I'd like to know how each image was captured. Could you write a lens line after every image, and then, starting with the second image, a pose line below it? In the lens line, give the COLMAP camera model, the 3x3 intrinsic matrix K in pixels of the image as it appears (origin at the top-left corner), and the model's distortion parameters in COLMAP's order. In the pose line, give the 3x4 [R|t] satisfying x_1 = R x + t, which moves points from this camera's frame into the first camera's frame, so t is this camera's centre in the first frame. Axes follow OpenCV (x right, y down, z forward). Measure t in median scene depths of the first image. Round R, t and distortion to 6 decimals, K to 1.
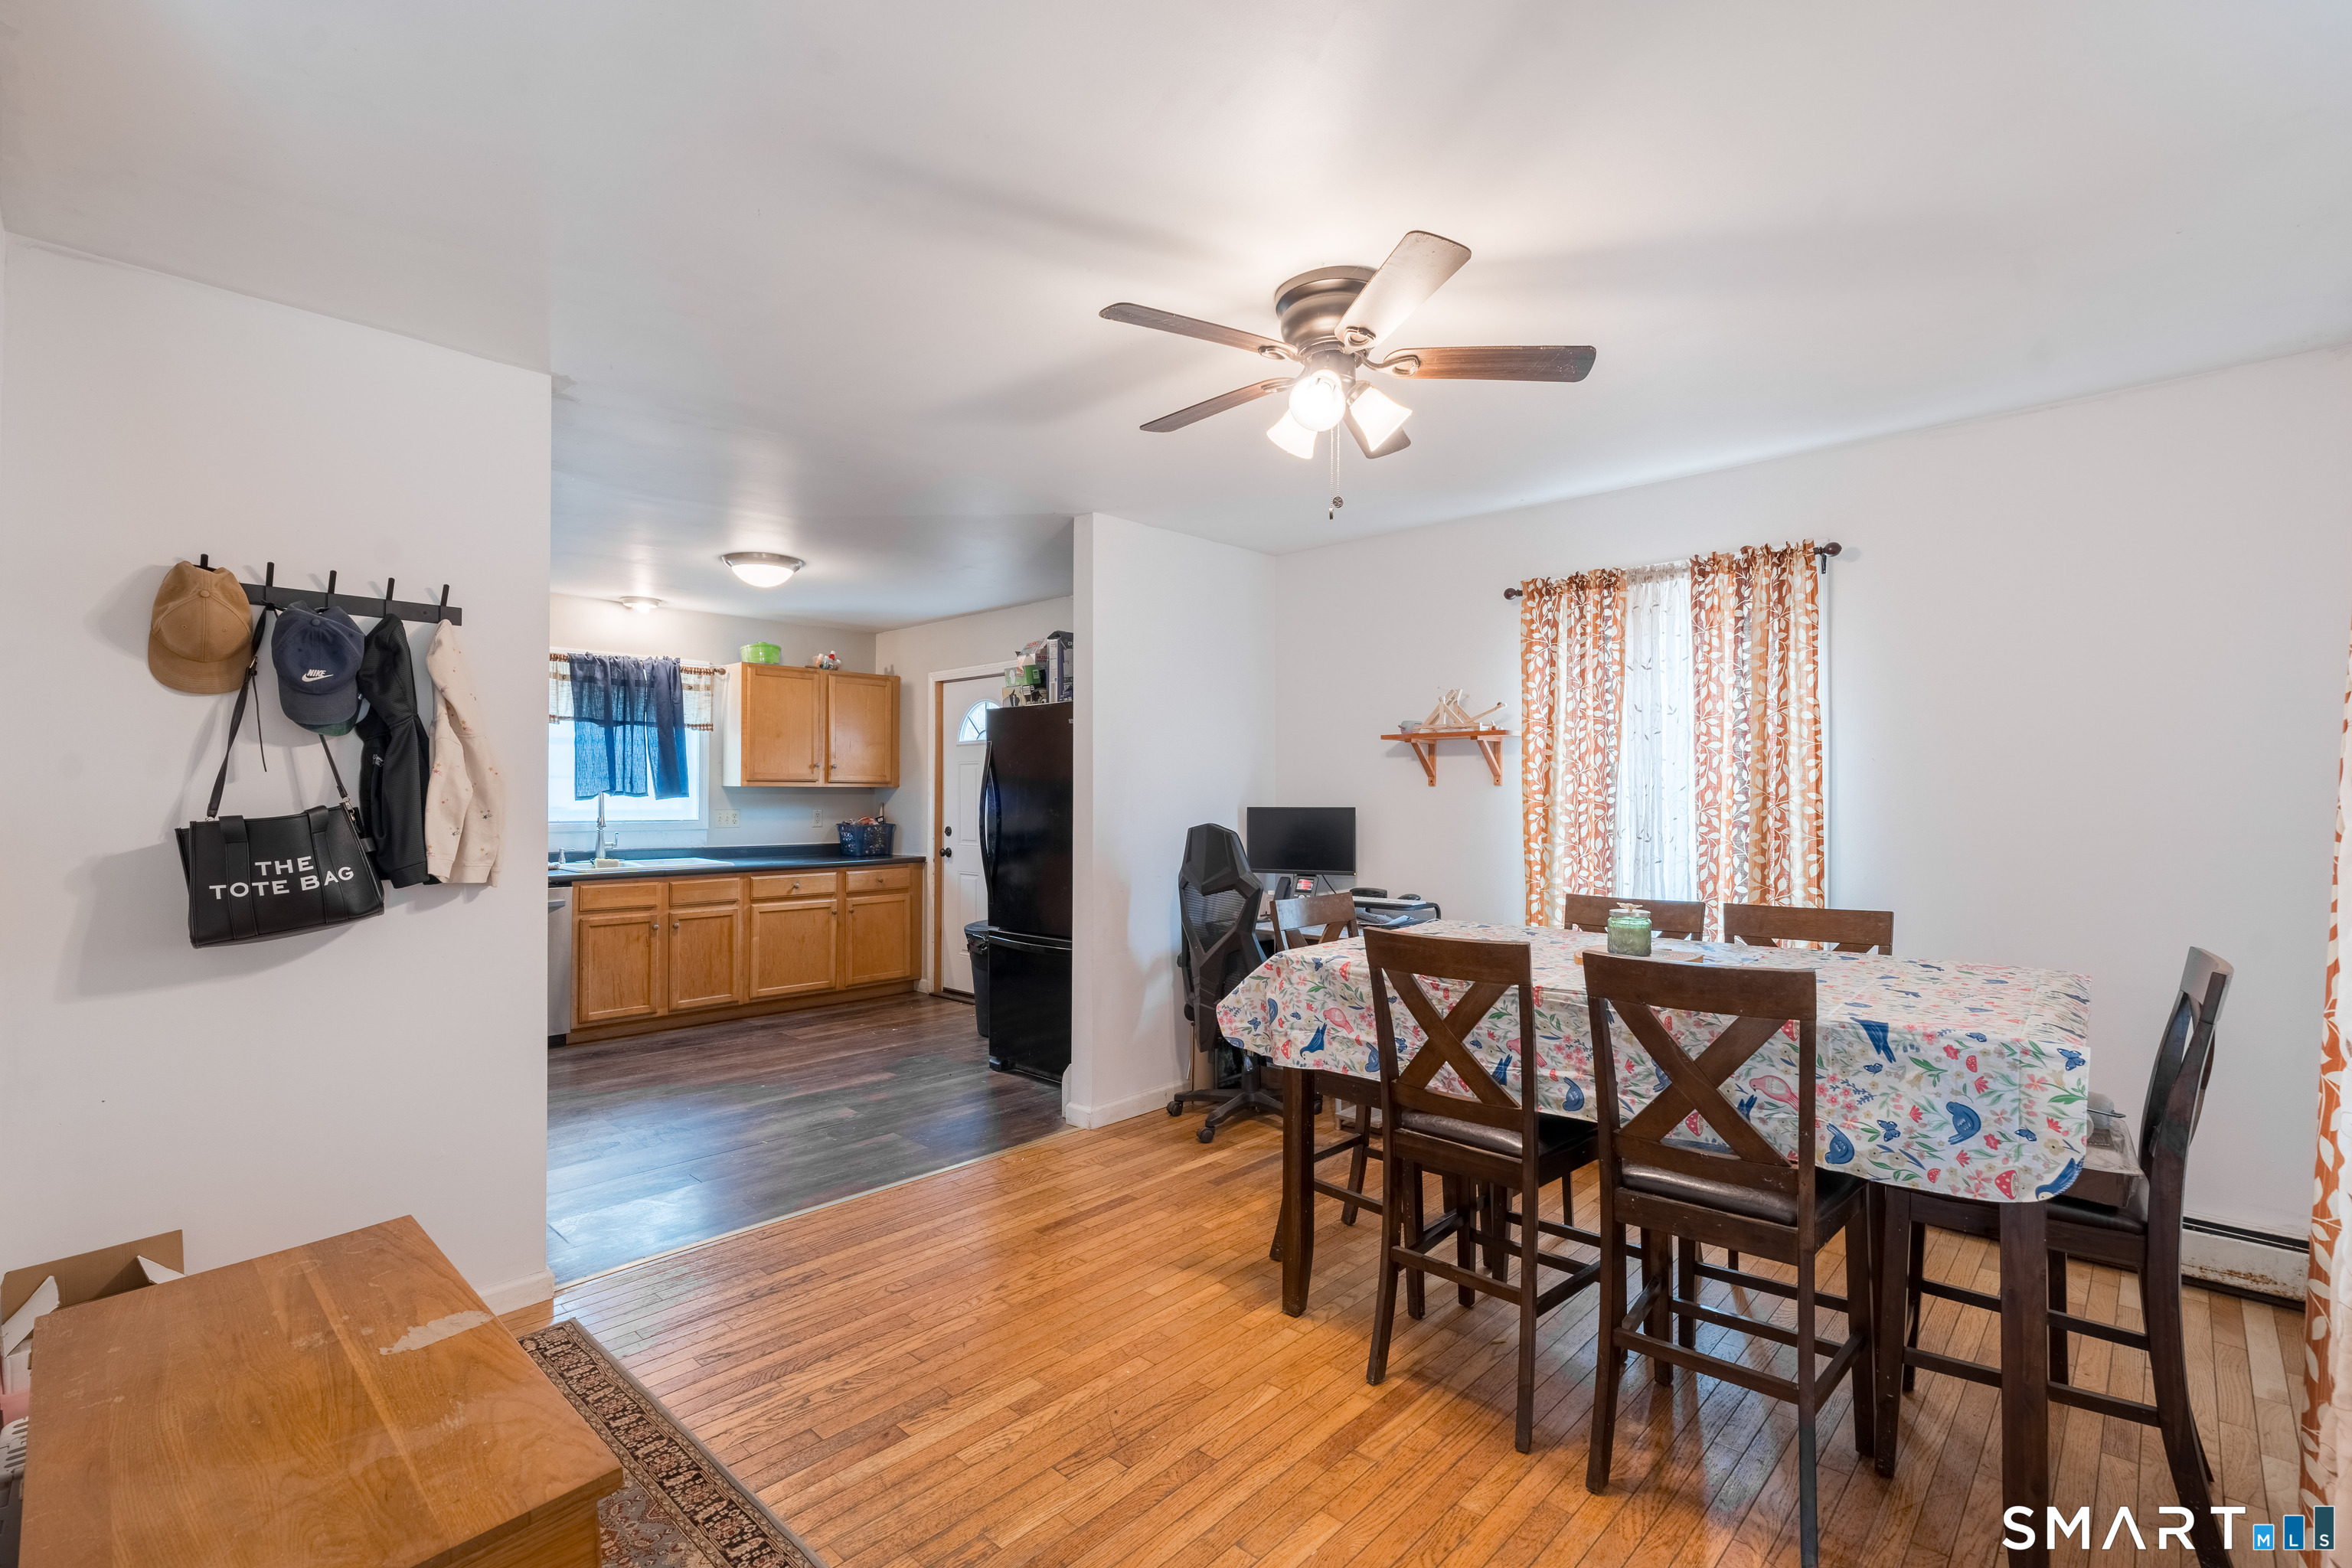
lens RADIAL K [[1057.6, 0, 1172.7], [0, 1057.6, 797.1], [0, 0, 1]] dist [-0.003478, 0.000378]
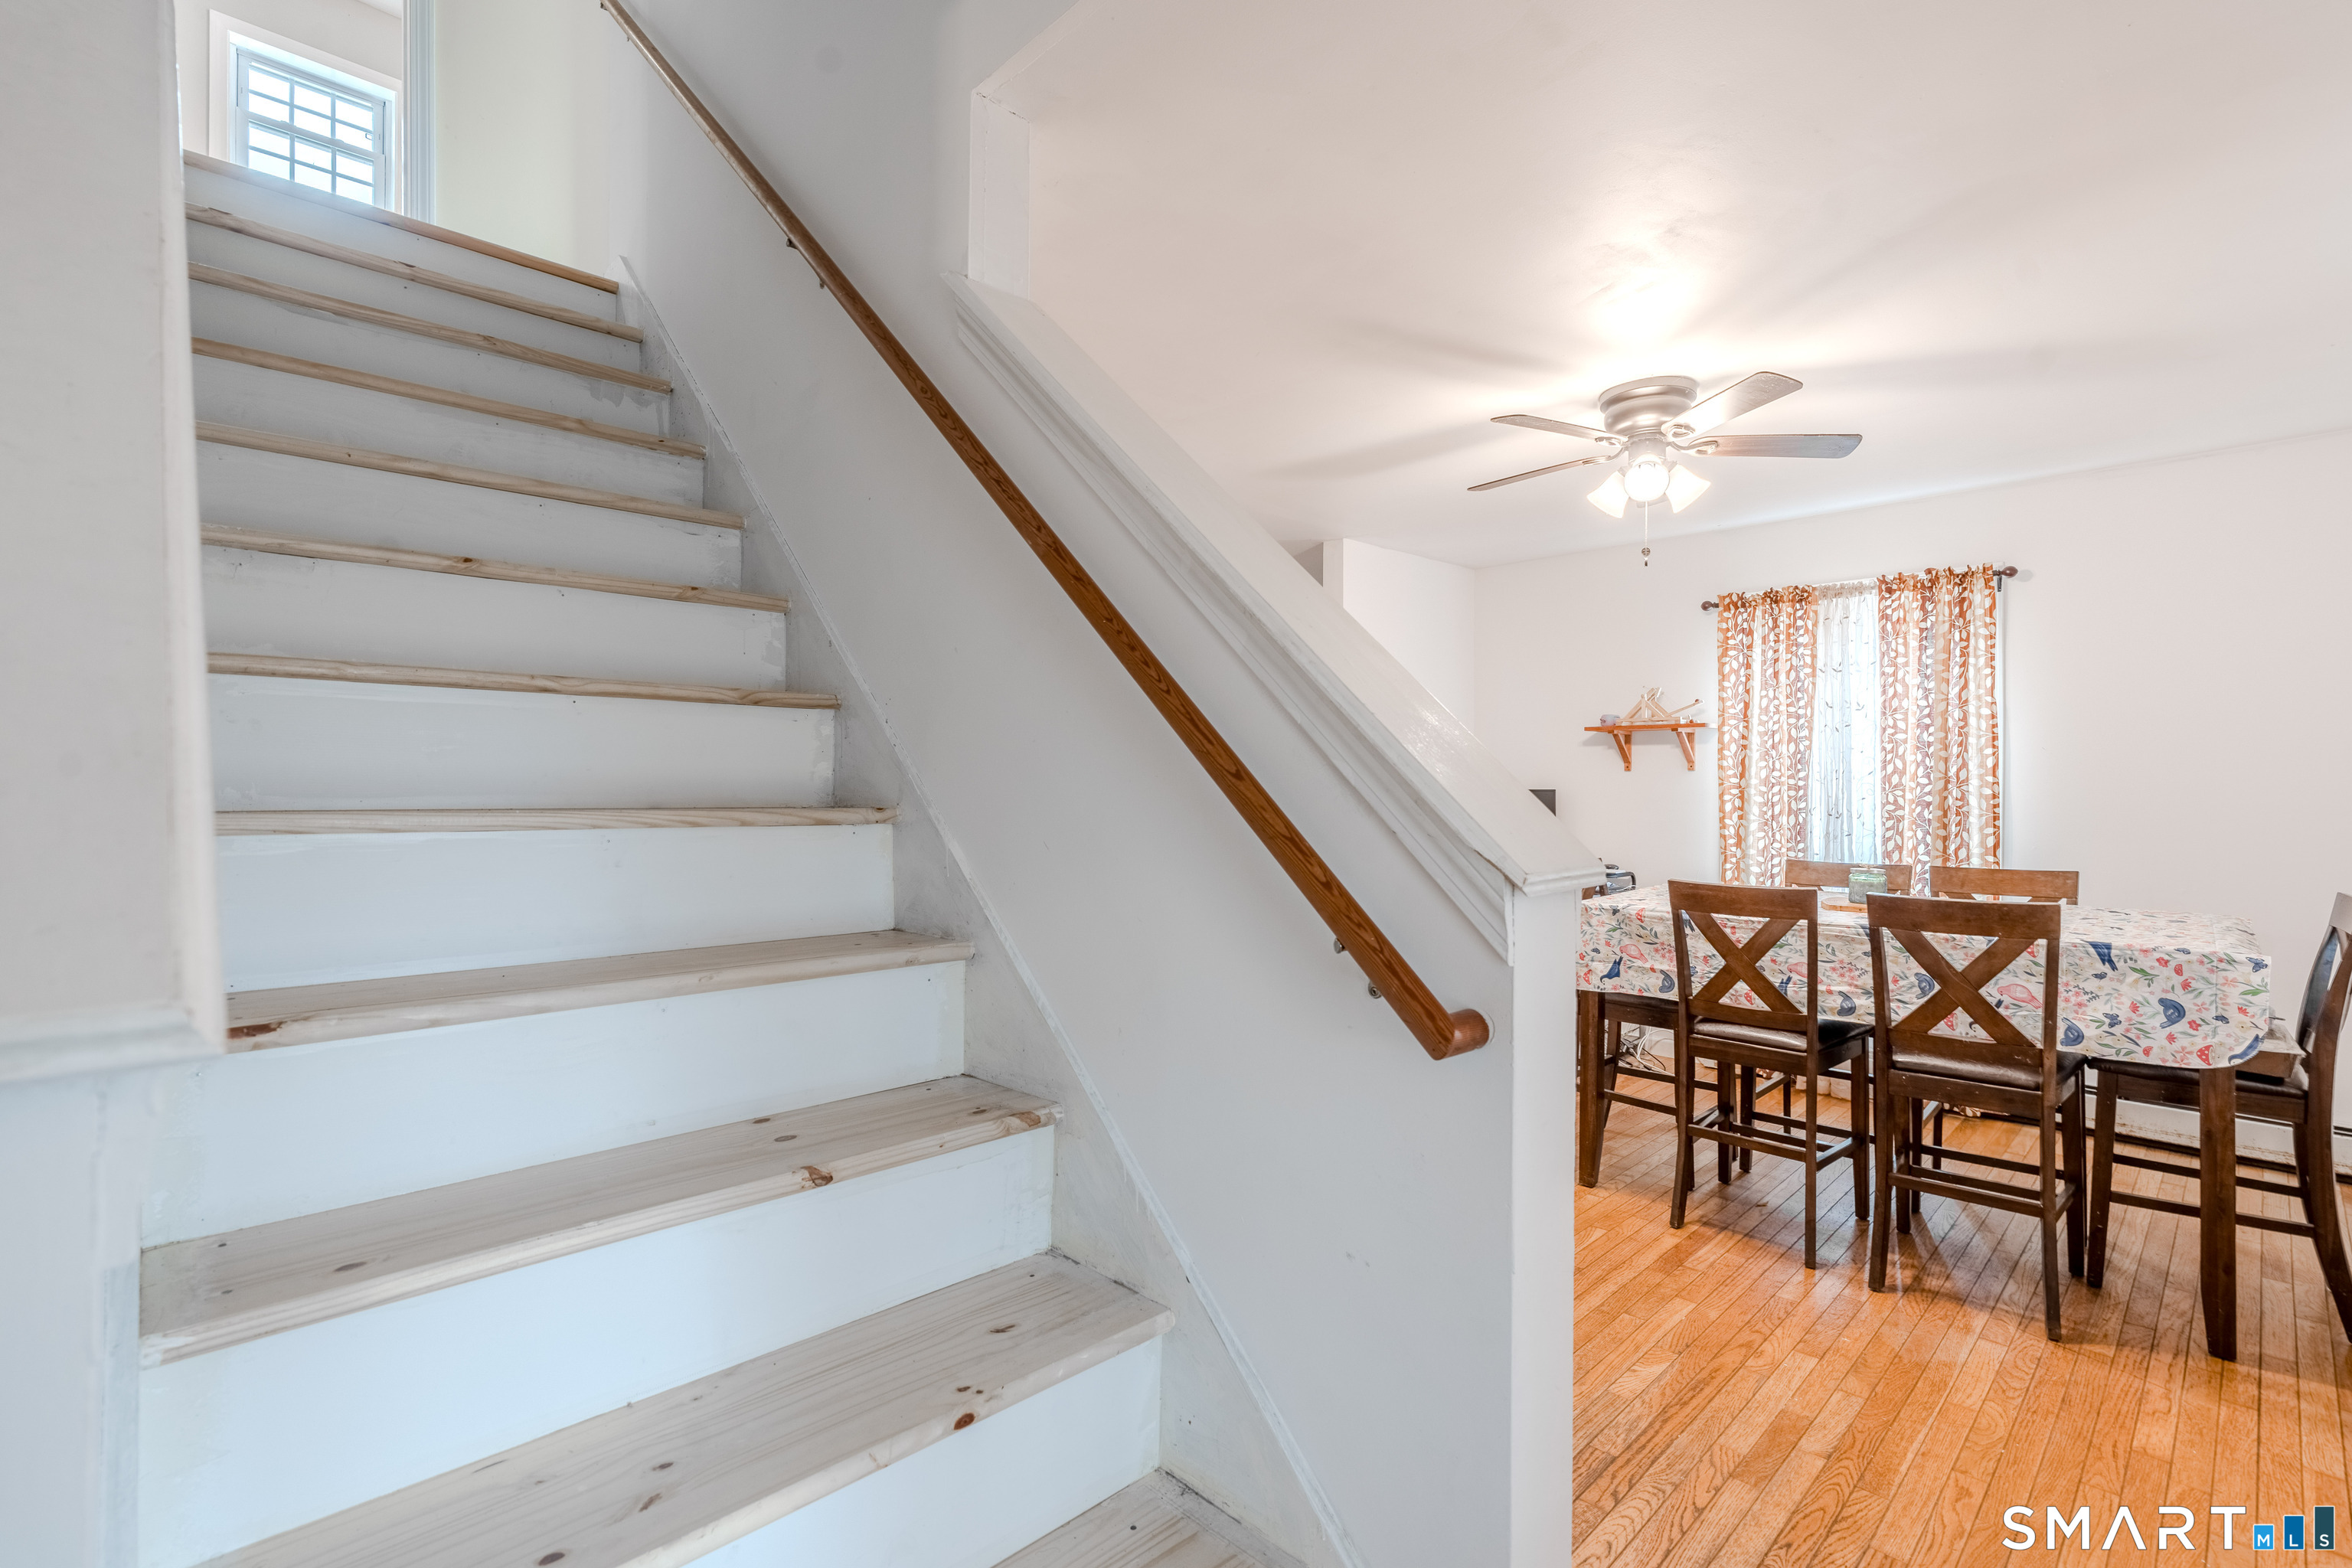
lens RADIAL K [[1060.0, 0, 1173.5], [0, 1060.0, 792.2], [0, 0, 1]] dist [-0.002211, 0.000322]
pose [[0.999088, 0.000126, -0.042710, -0.256436], [0.000272, 0.999957, 0.009316, 0.002260], [0.042709, -0.009319, 0.999044, -0.226660]]
